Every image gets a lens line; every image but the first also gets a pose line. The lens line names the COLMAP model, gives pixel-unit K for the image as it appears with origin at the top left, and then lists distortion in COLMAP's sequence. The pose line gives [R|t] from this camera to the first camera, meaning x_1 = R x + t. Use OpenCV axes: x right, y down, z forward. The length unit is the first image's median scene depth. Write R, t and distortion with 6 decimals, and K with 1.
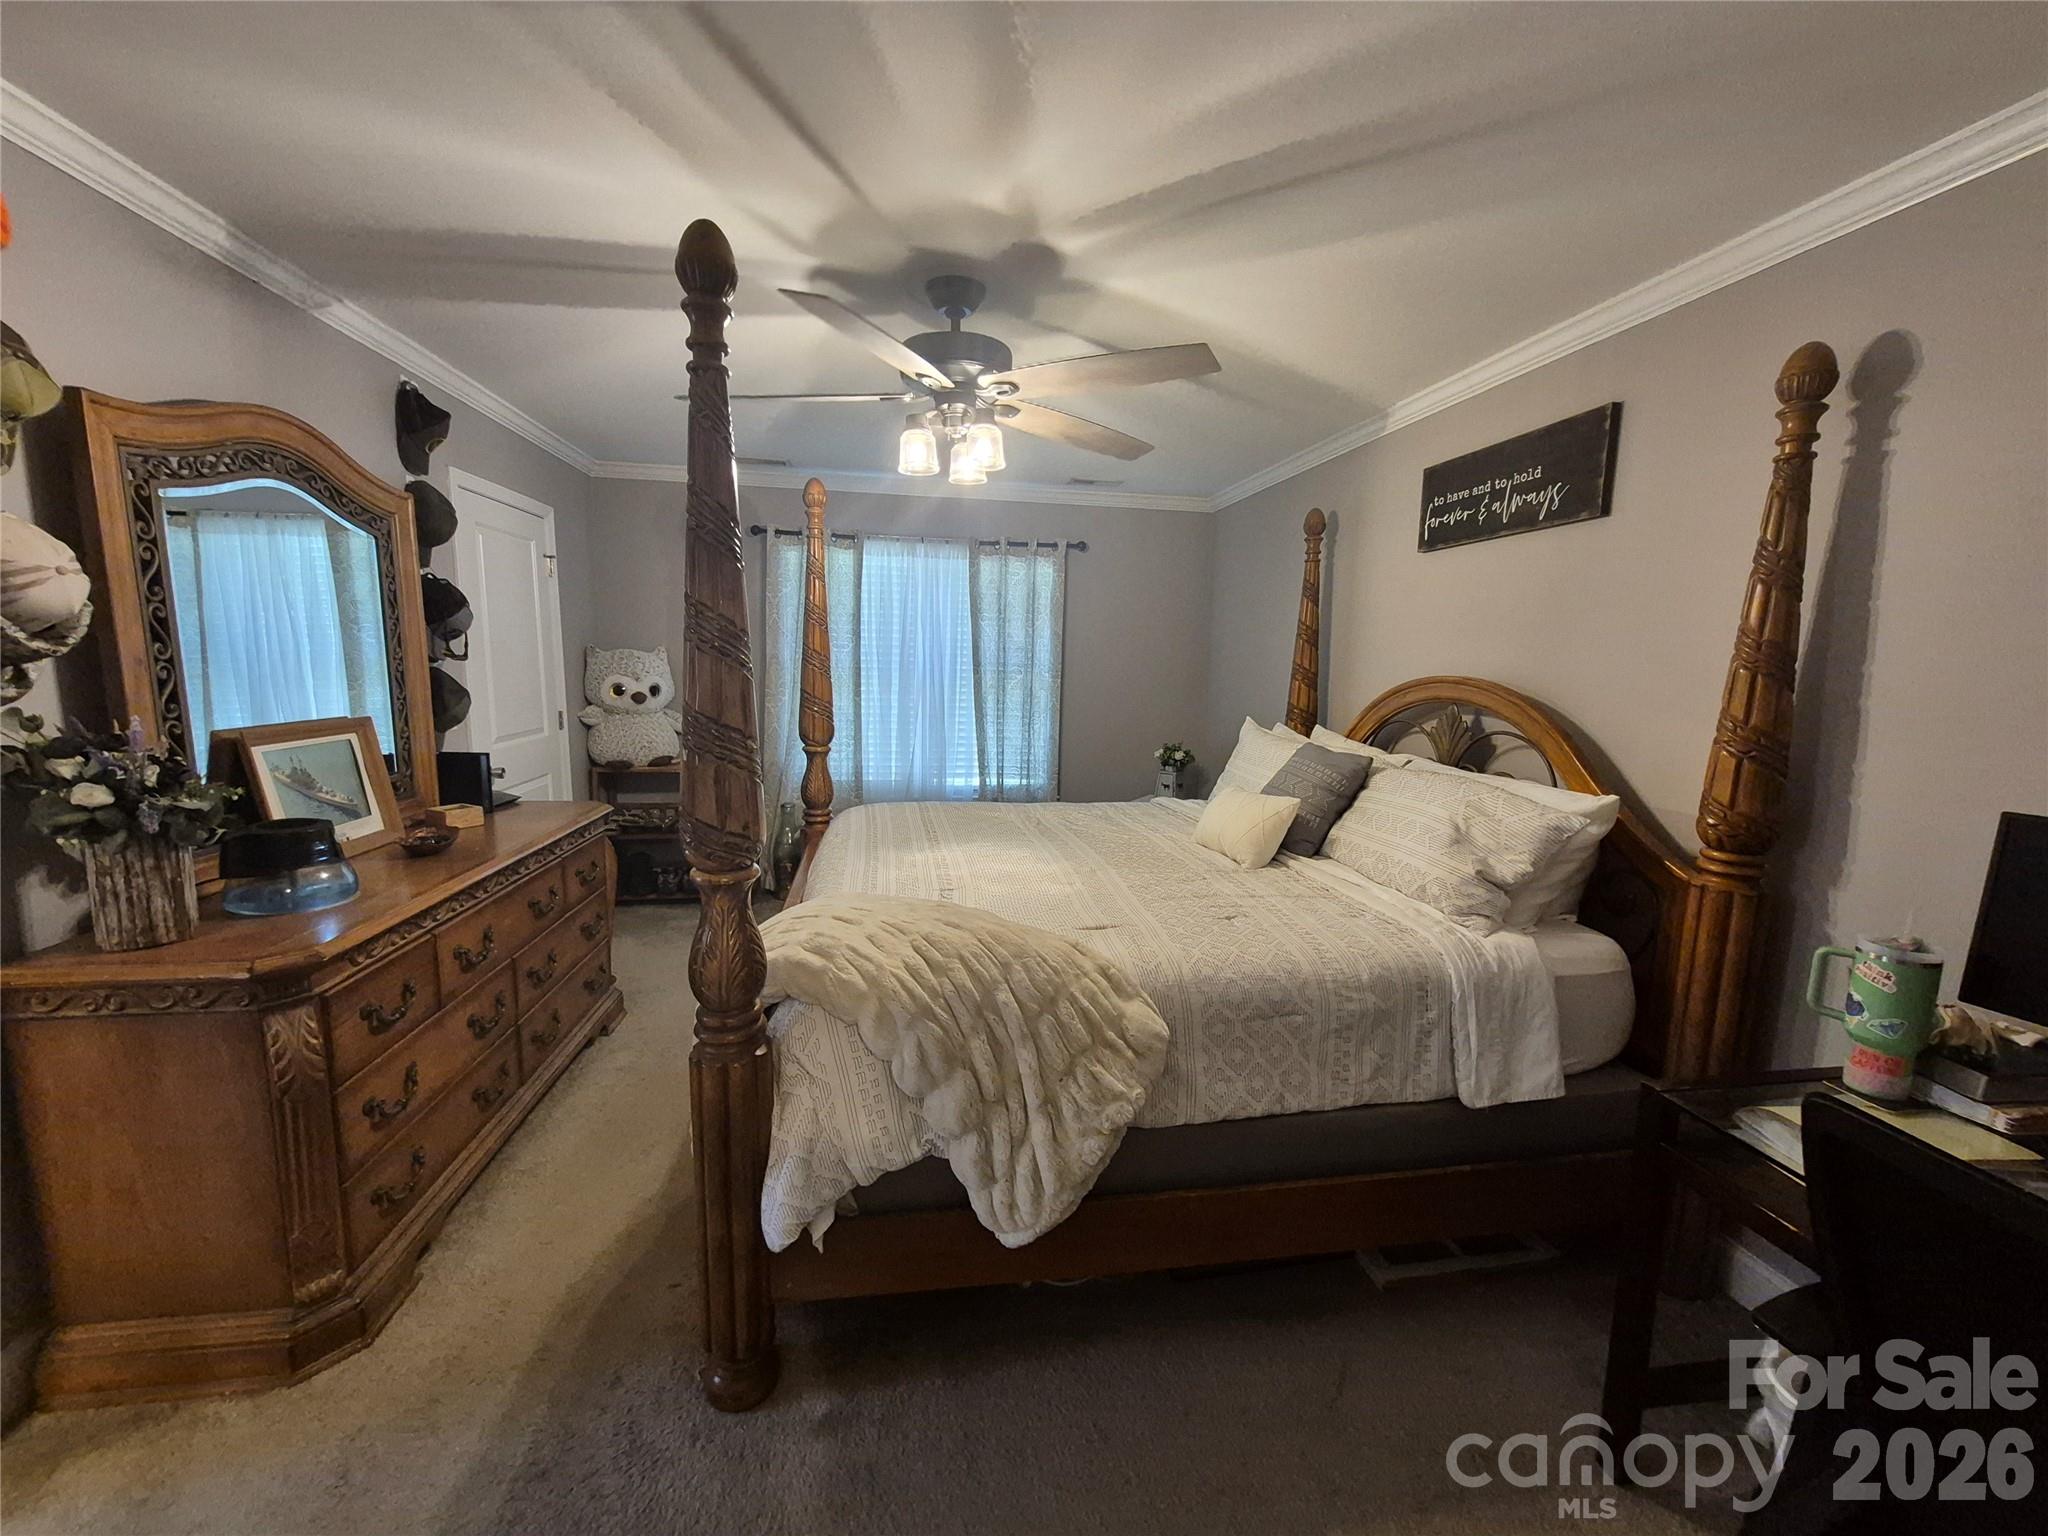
lens RADIAL K [[795.4, 0, 1026.8], [0, 795.4, 772.7], [0, 0, 1]] dist [-0.001427, -0.000255]
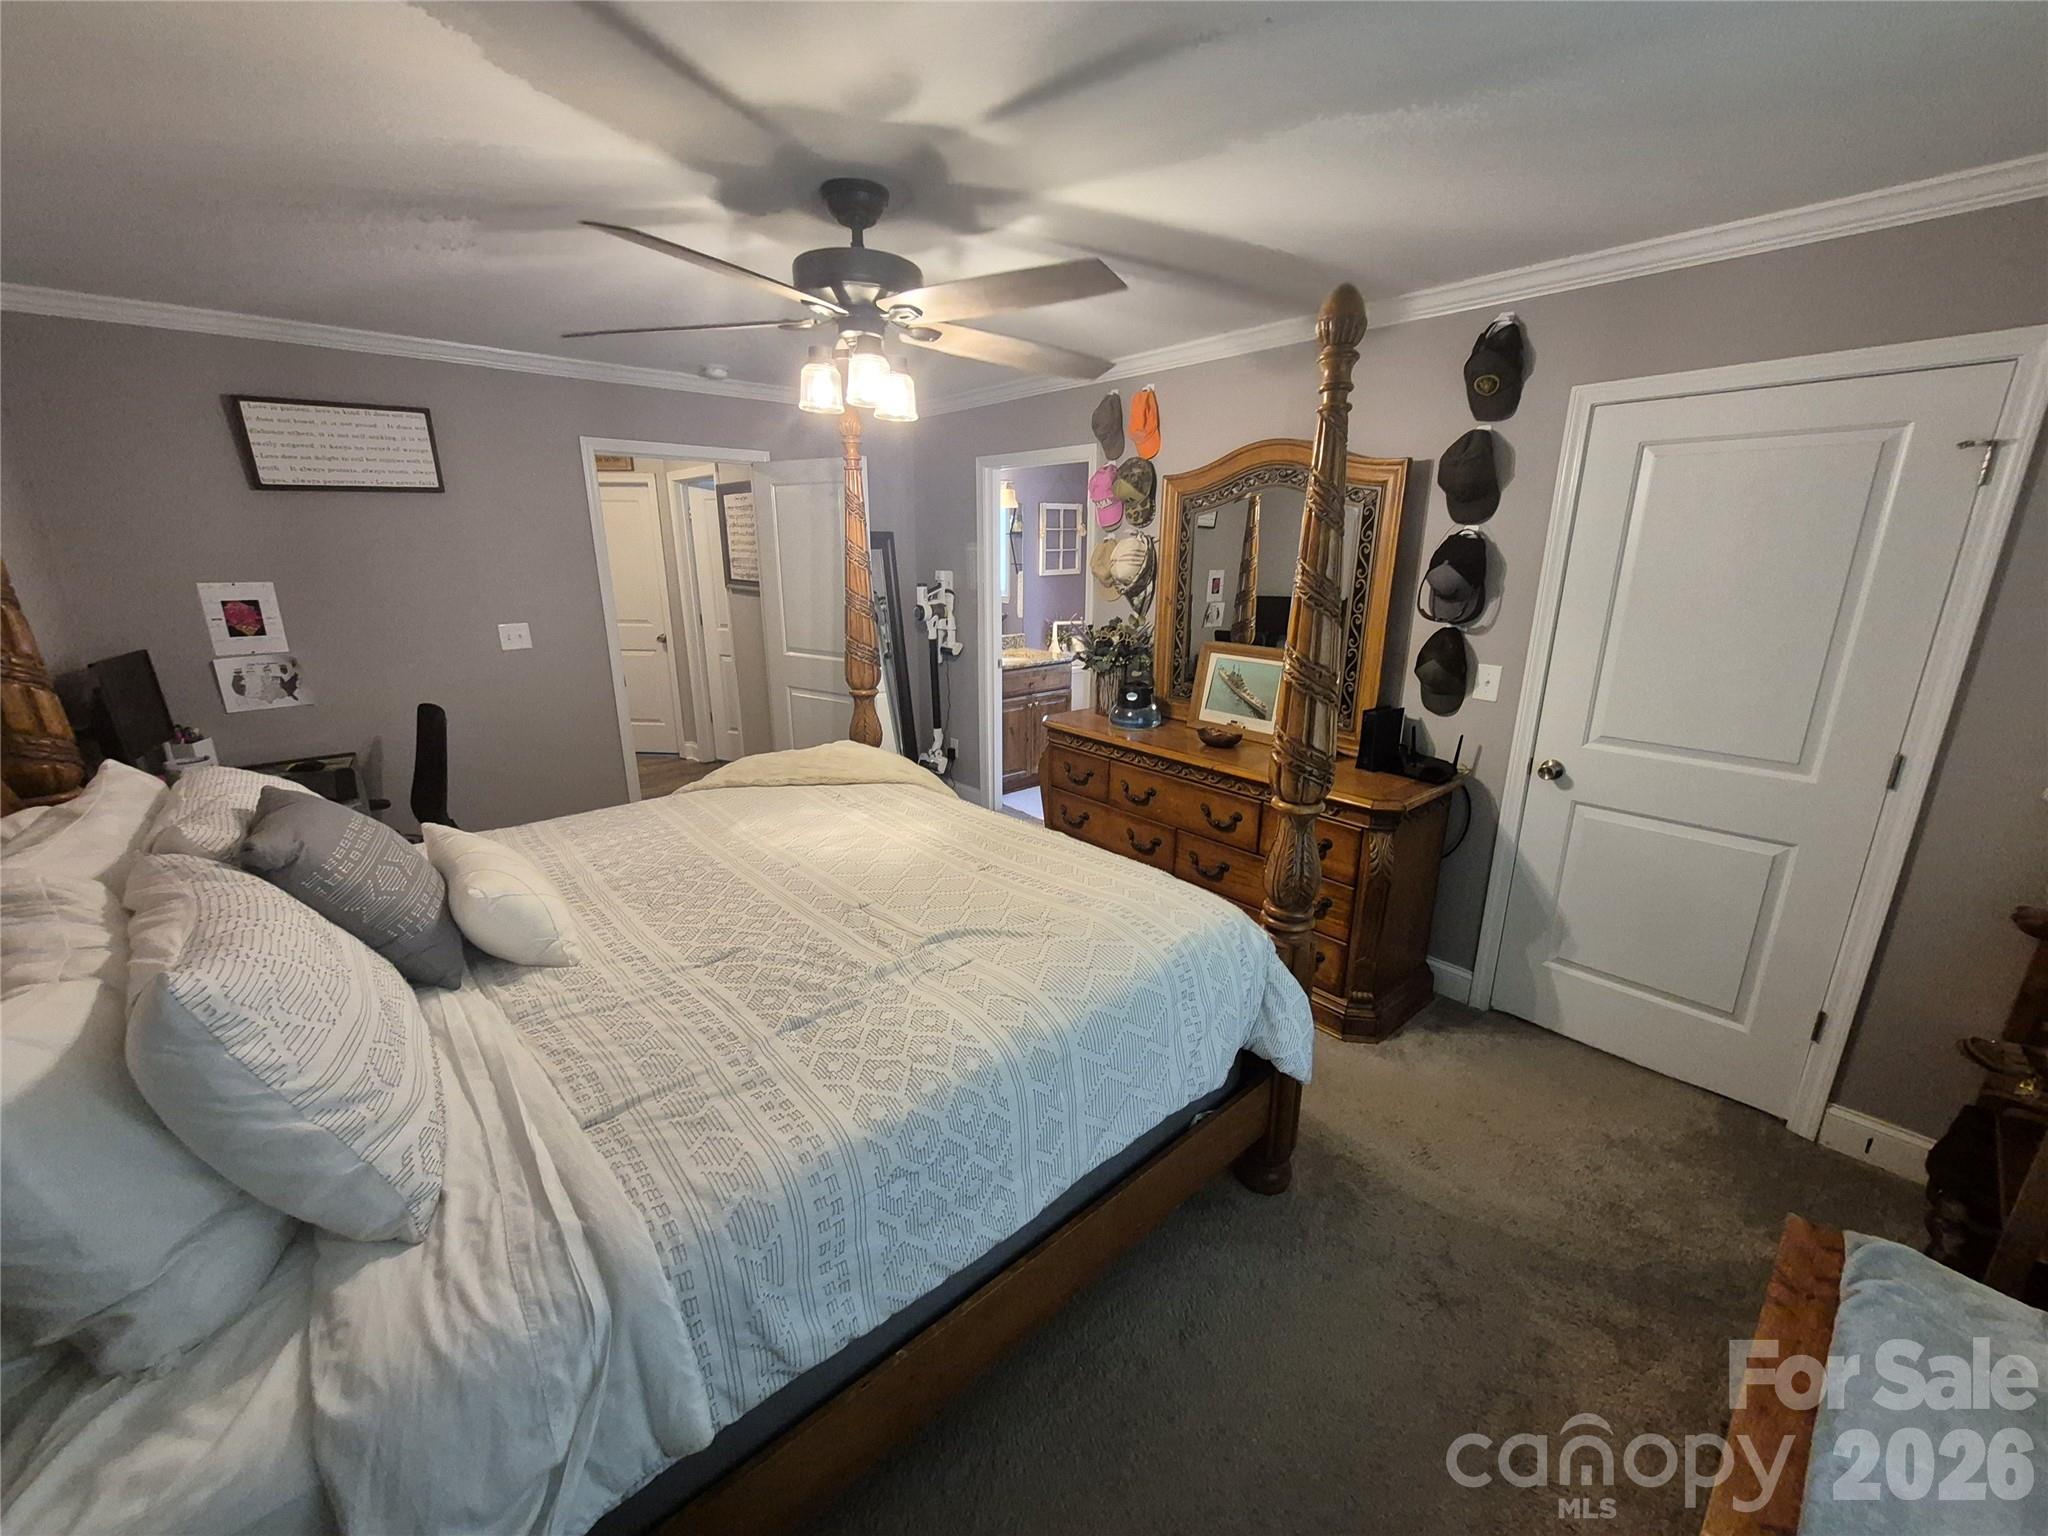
lens RADIAL K [[795.4, 0, 1026.8], [0, 795.4, 772.7], [0, 0, 1]] dist [-0.001427, -0.000255]
pose [[-0.861696, 0.111593, -0.495002, 0.218583], [-0.099737, 0.919240, 0.380855, -0.320562], [0.497527, 0.377551, -0.780975, 1.741313]]
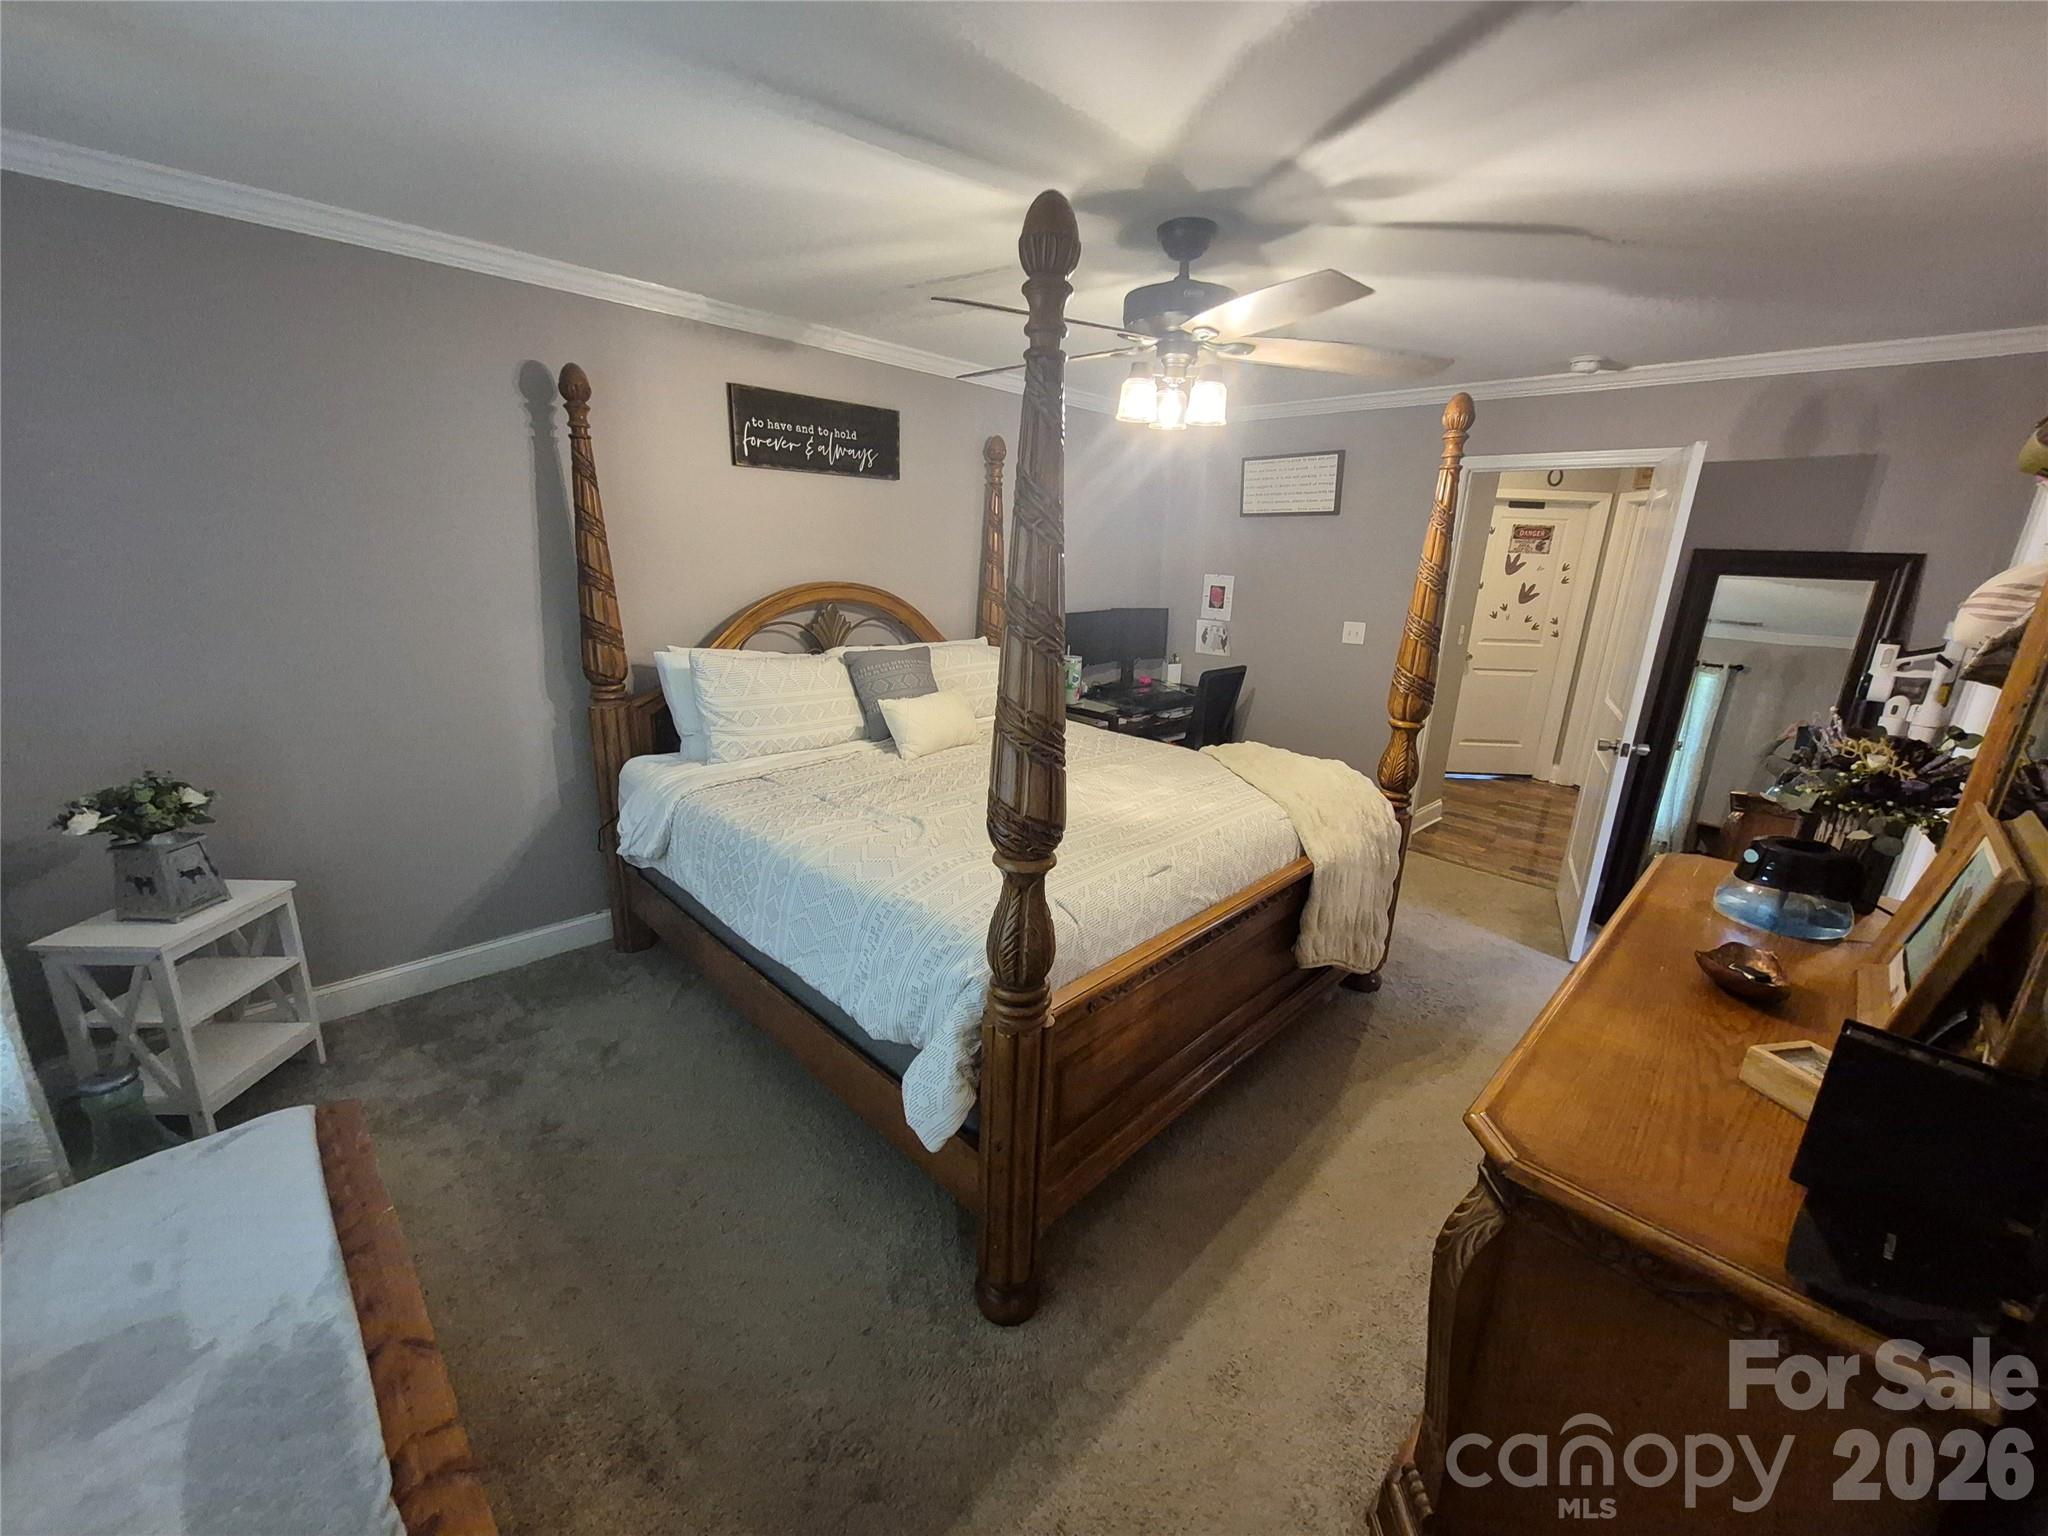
lens RADIAL K [[801.6, 0, 1024.4], [0, 801.6, 768.6], [0, 0, 1]] dist [-0.000155, -0.000116]
pose [[-0.578936, -0.265170, 0.771050, -0.795963], [0.067064, 0.926951, 0.369140, -0.321315], [-0.812610, 0.265418, -0.518862, 1.606598]]
